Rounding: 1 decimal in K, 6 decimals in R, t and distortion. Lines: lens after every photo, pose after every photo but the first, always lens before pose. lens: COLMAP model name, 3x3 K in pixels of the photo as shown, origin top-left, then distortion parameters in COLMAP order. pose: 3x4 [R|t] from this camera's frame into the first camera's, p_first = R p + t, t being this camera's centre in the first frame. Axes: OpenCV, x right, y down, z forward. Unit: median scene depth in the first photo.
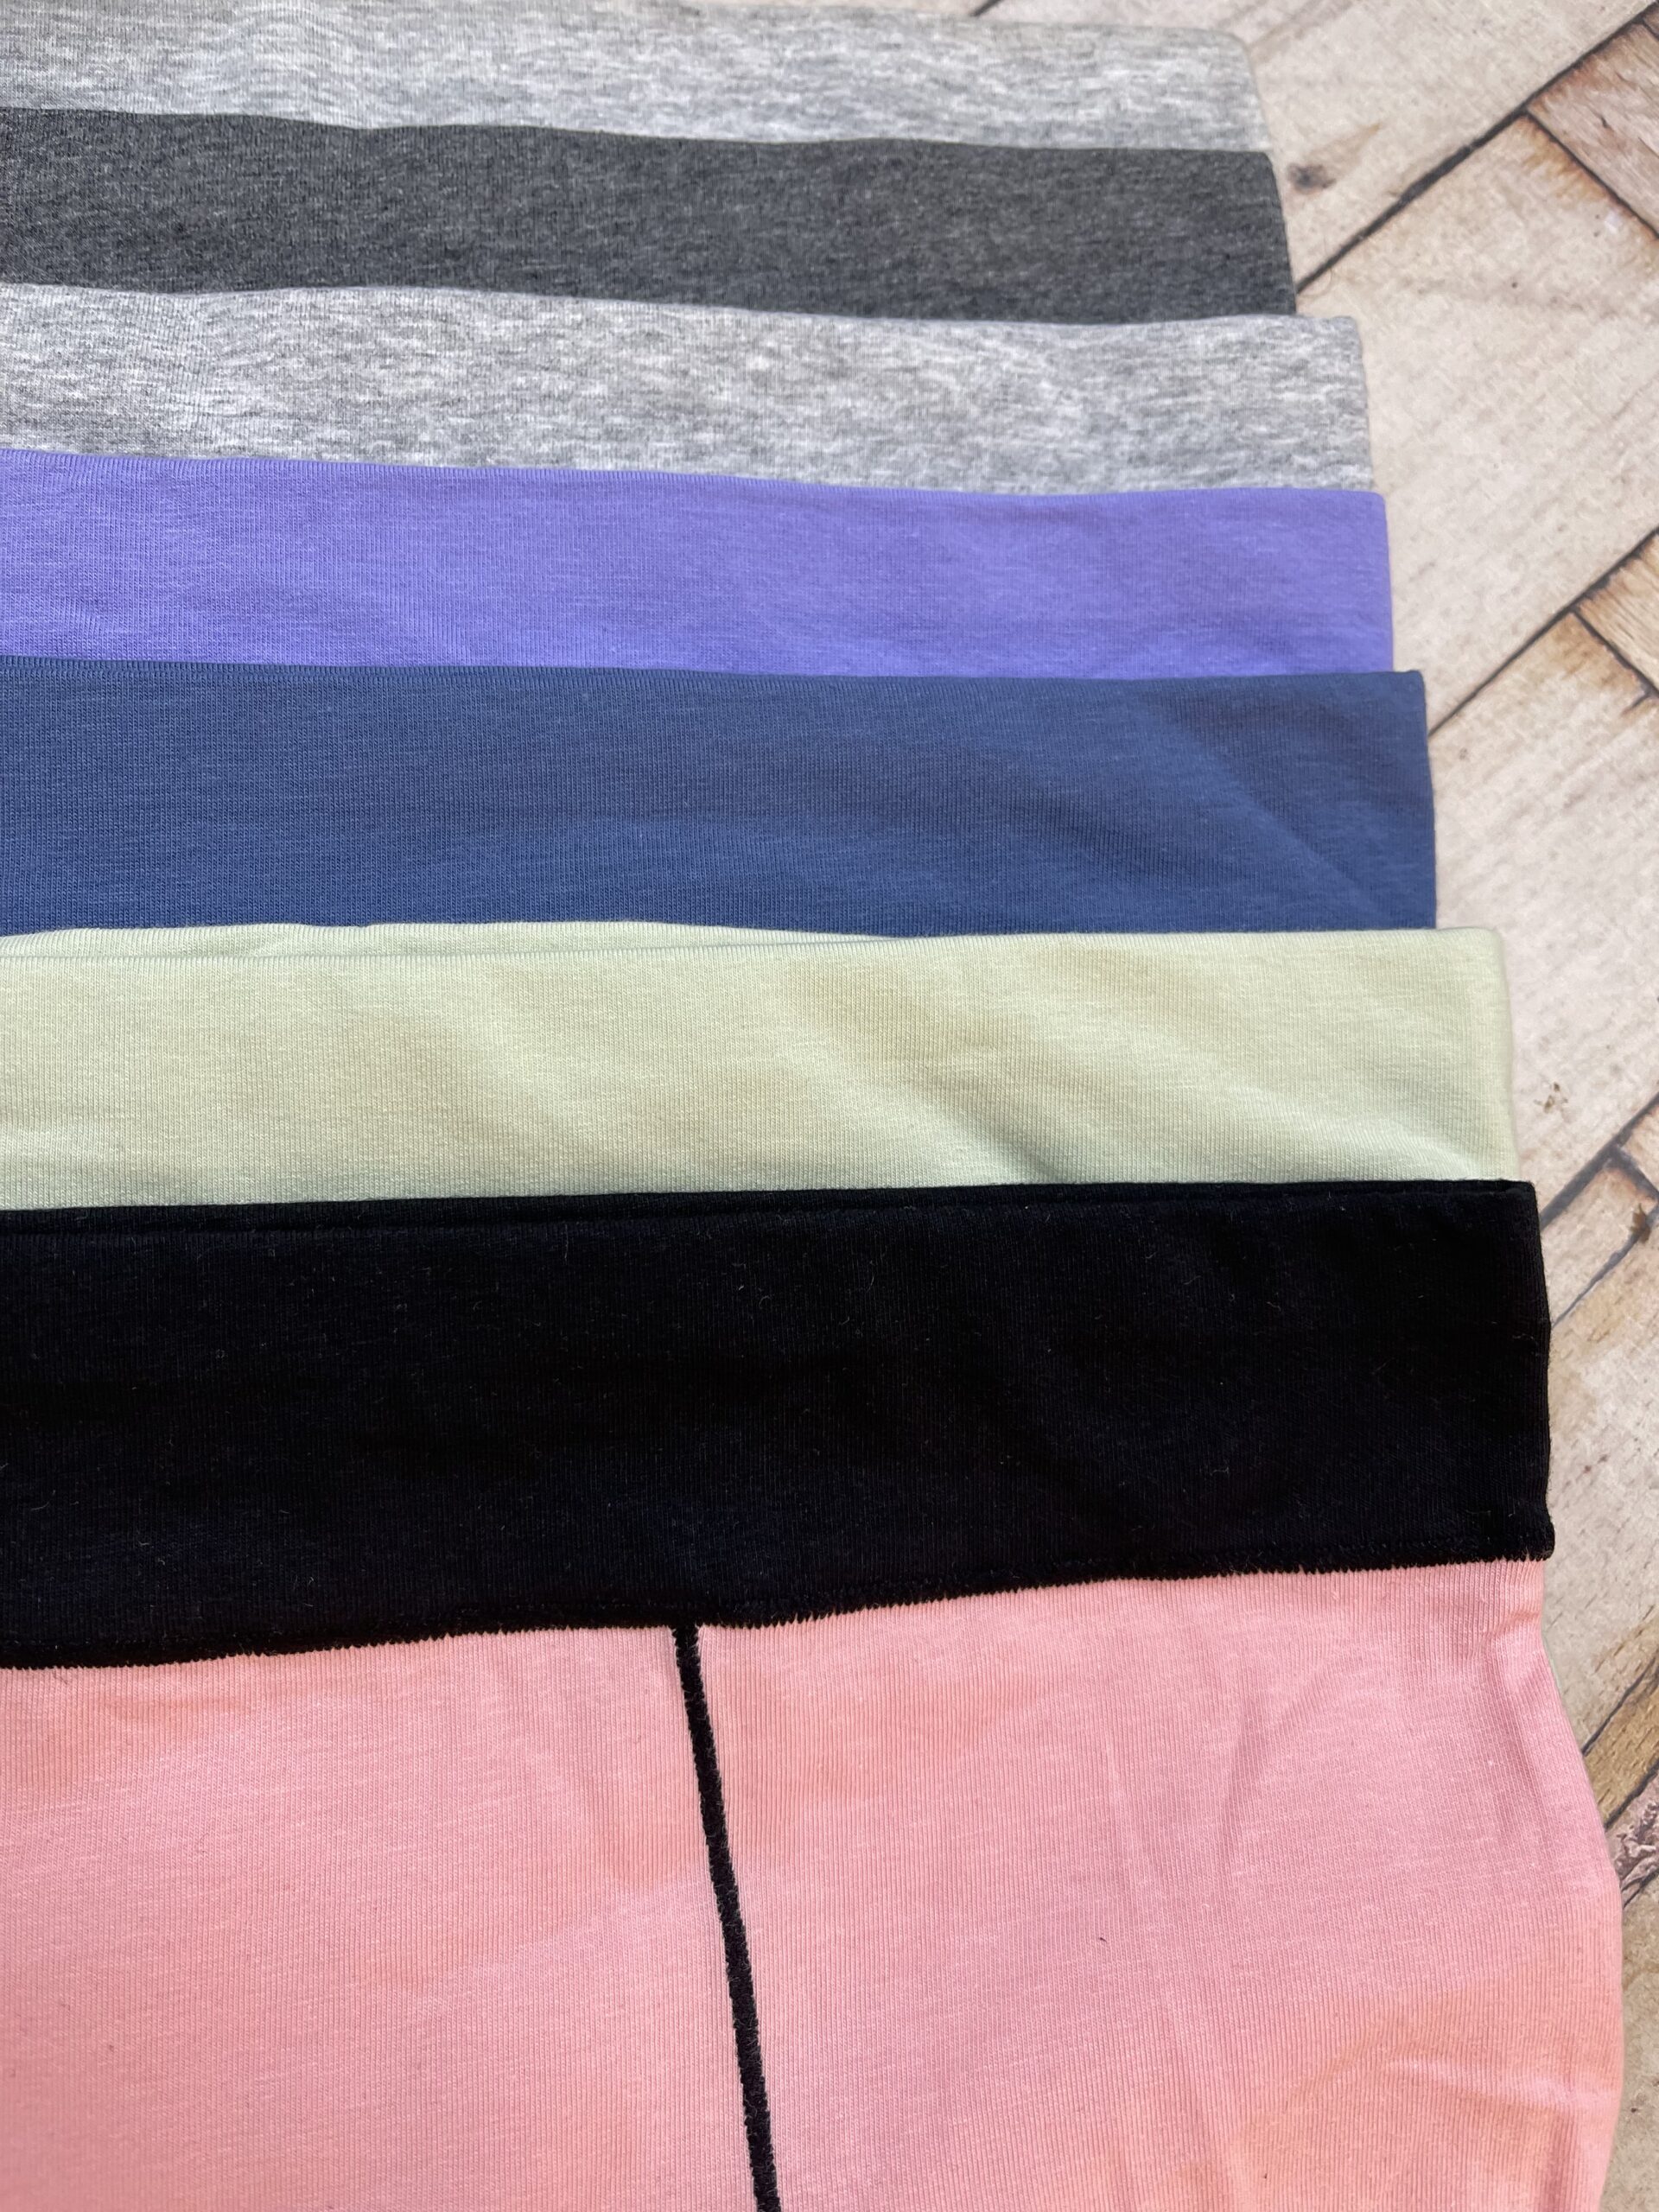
lens RADIAL K [[1703.2, 0, 830.8], [0, 1703.2, 1141.5], [0, 0, 1]] dist [0.081313, -0.142819]
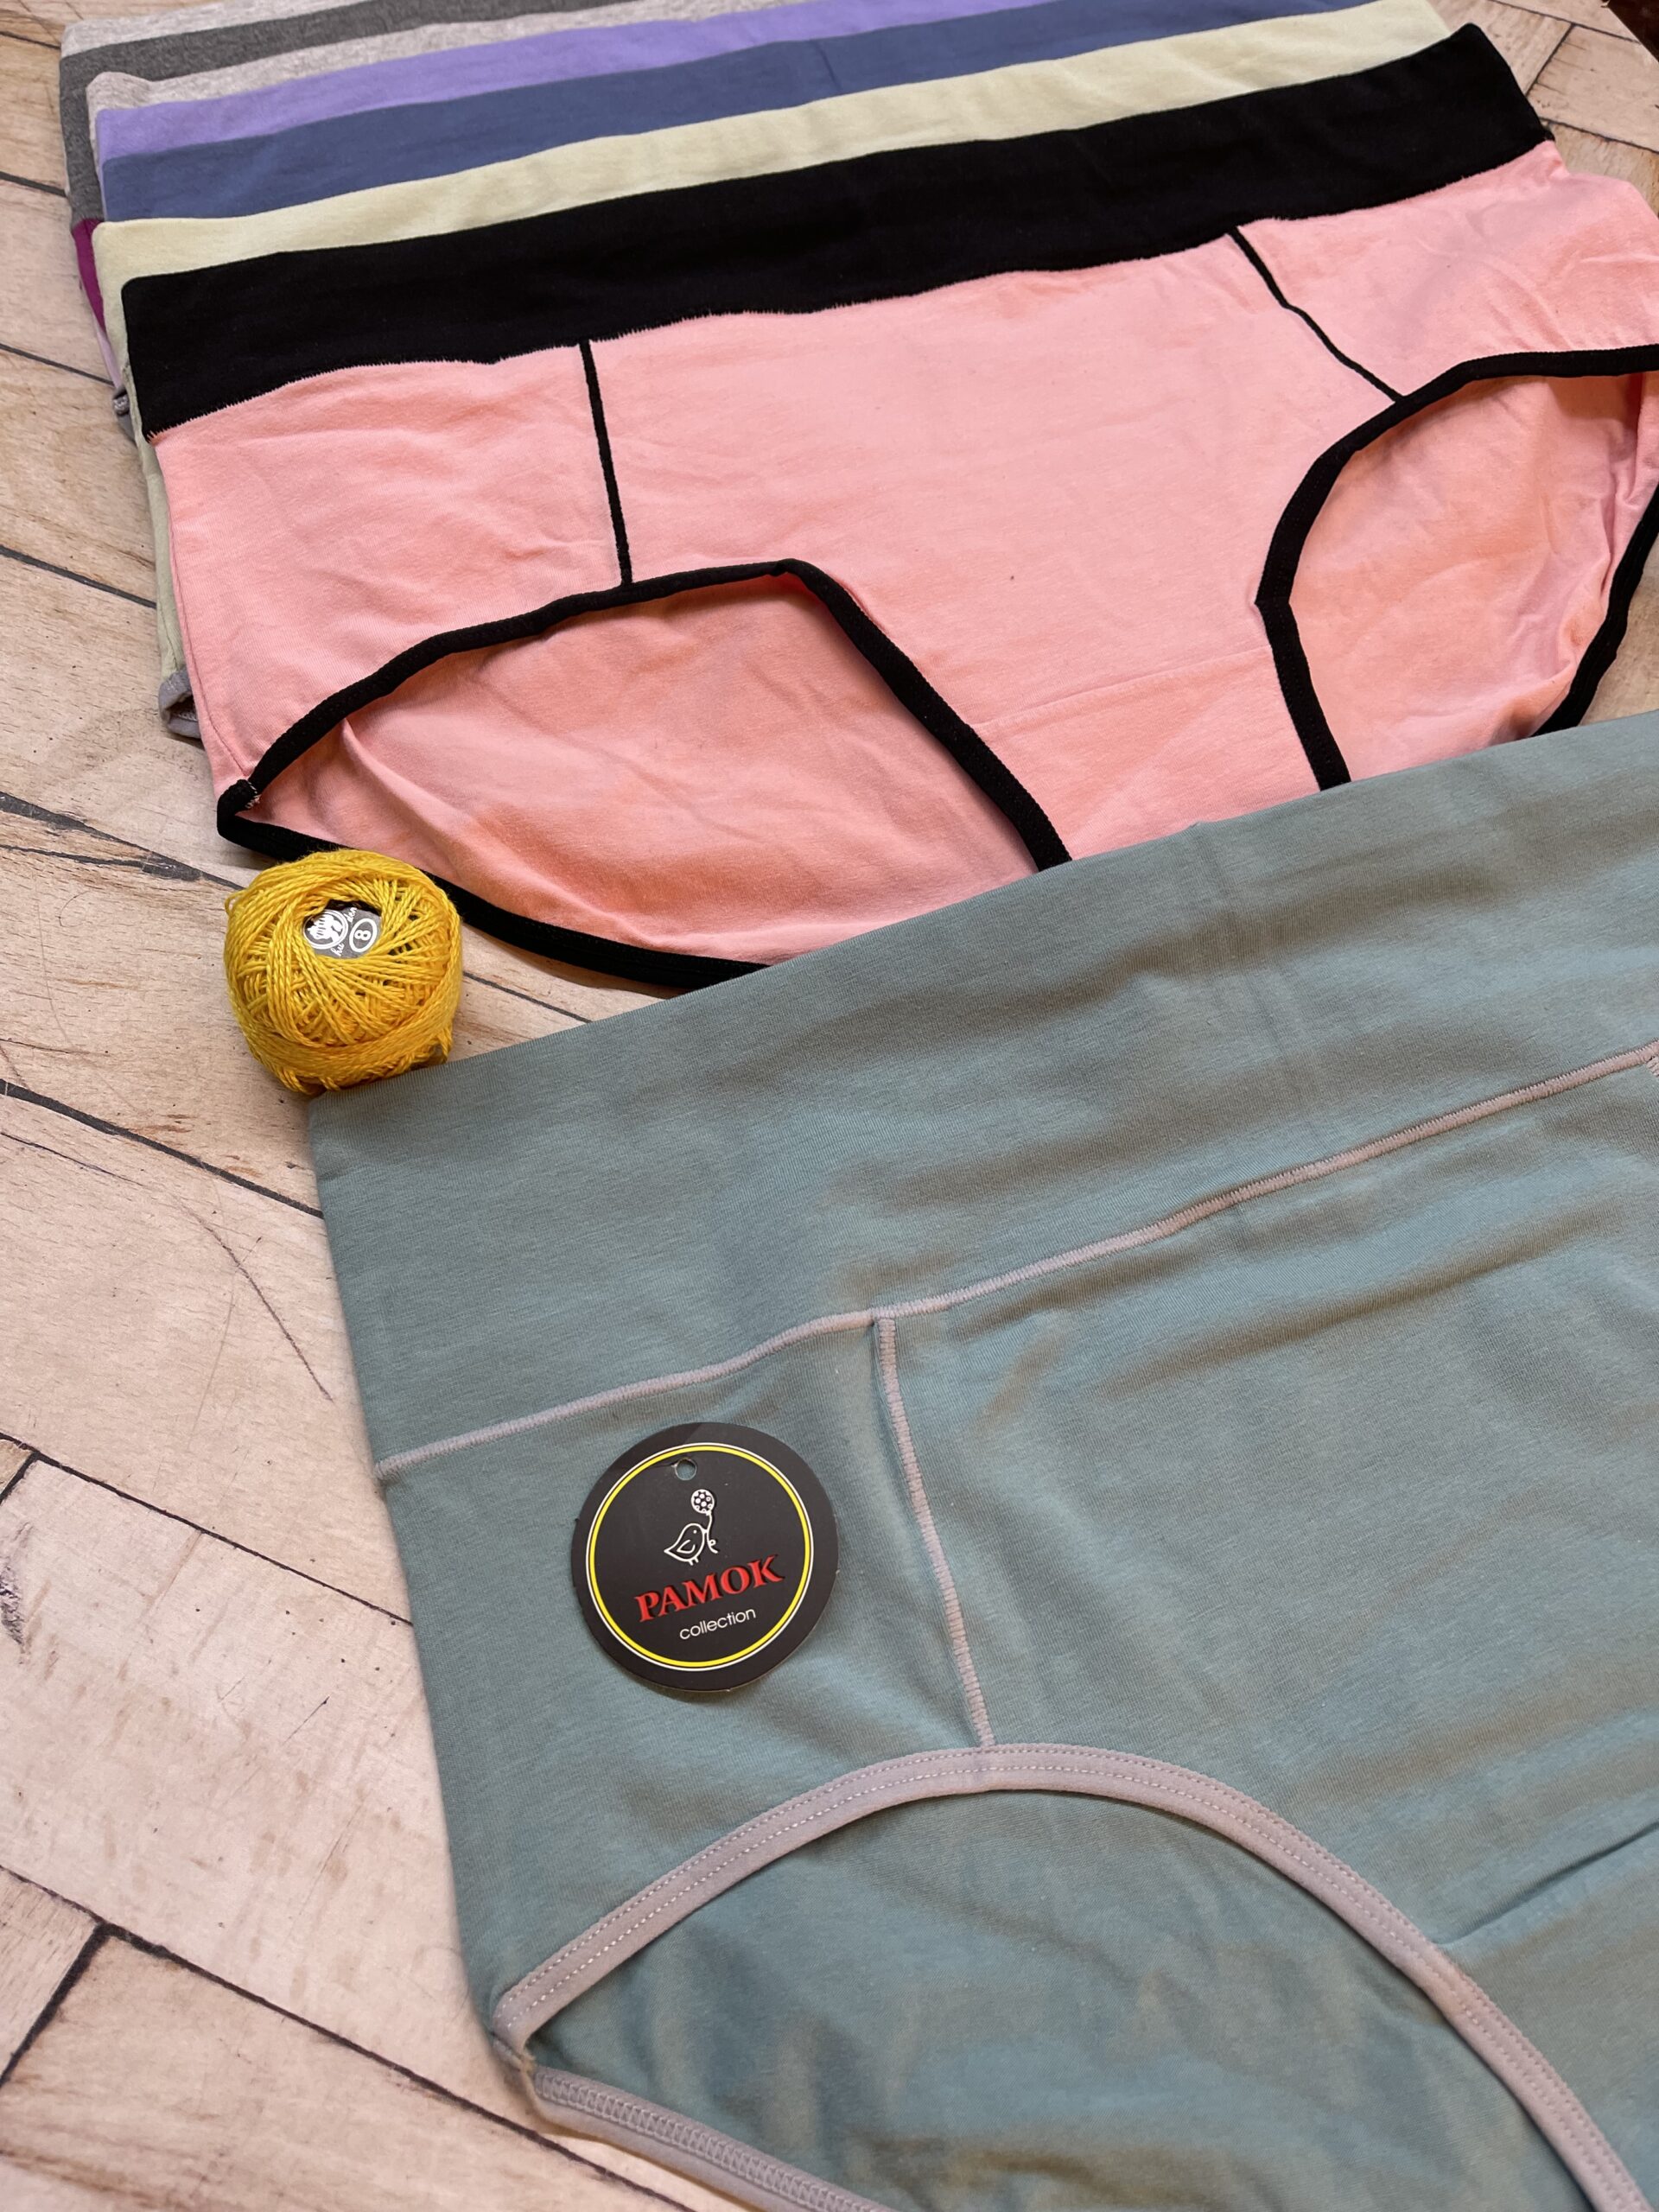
lens RADIAL K [[1638.5, 0, 838.6], [0, 1638.5, 1152.7], [0, 0, 1]] dist [0.050415, -0.092509]
pose [[0.944488, -0.327602, 0.024878, -0.915706], [0.319696, 0.898954, -0.299459, 1.655200], [0.075739, 0.290789, 0.953785, -0.728128]]
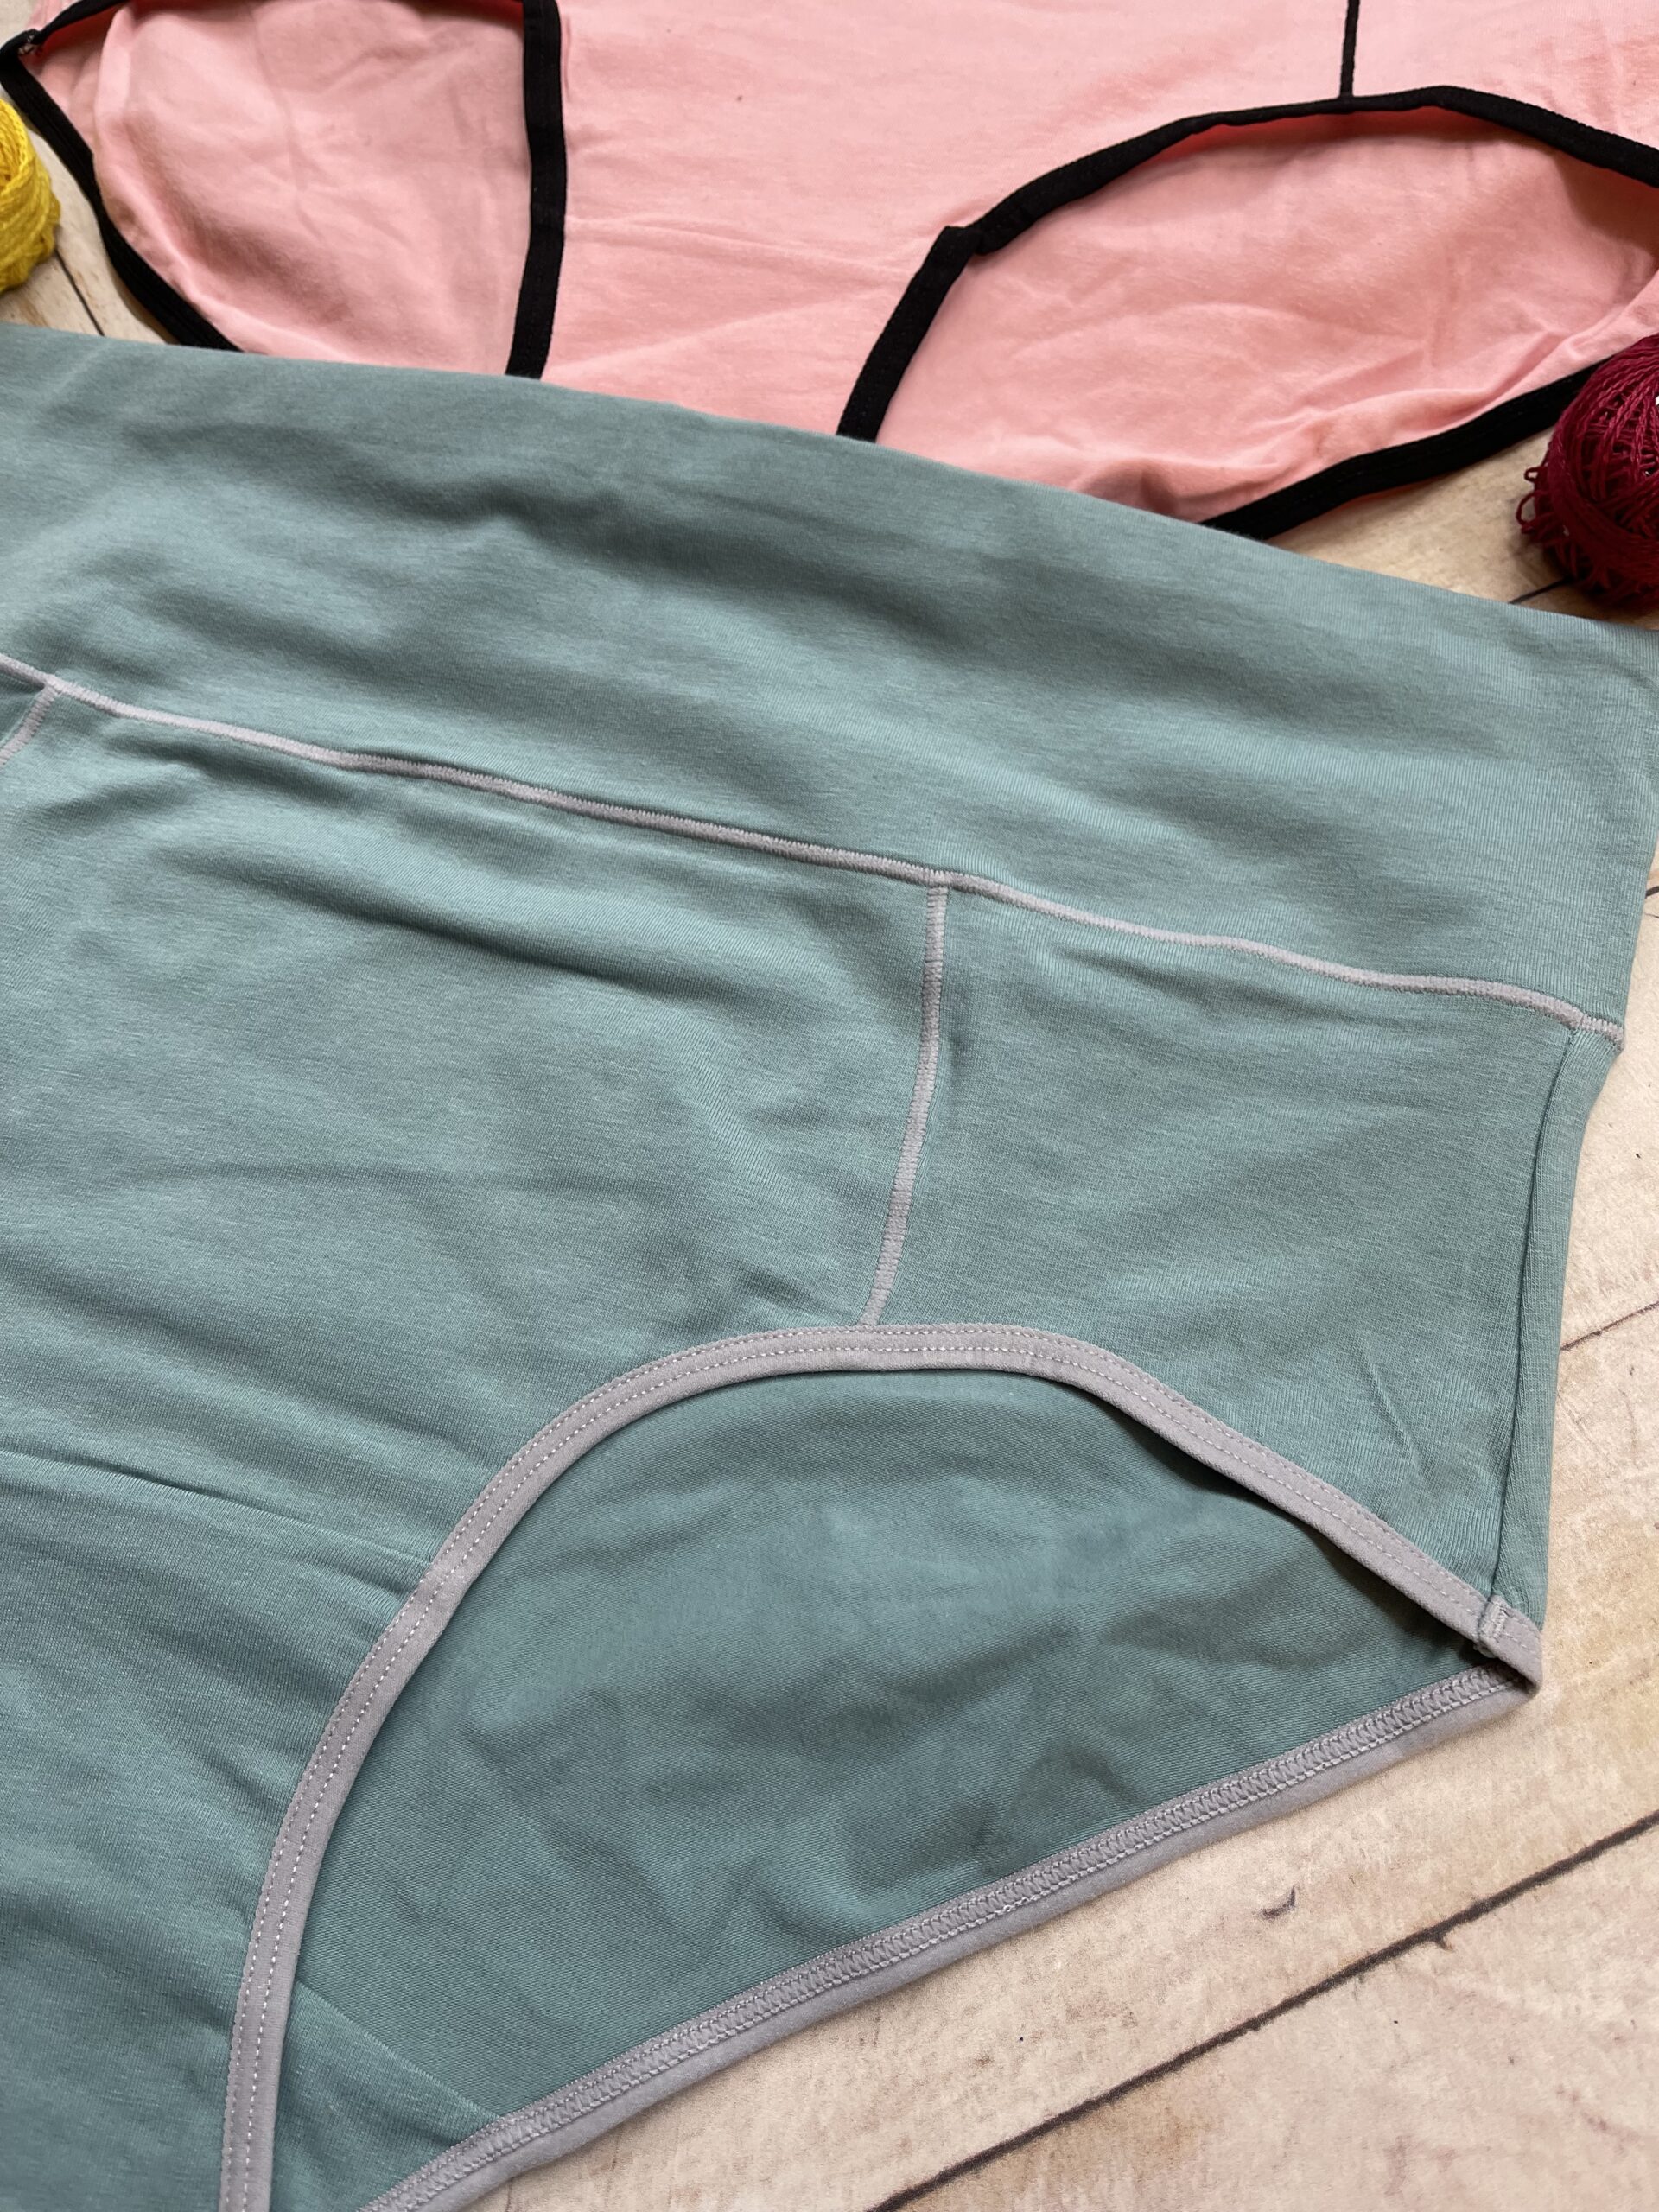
lens RADIAL K [[1703.2, 0, 830.8], [0, 1703.2, 1141.5], [0, 0, 1]] dist [0.081313, -0.142819]
pose [[0.923222, 0.218755, -0.315925, 0.232465], [-0.294541, 0.930867, -0.216177, 1.843606], [0.246794, 0.292632, 0.923829, -0.400331]]
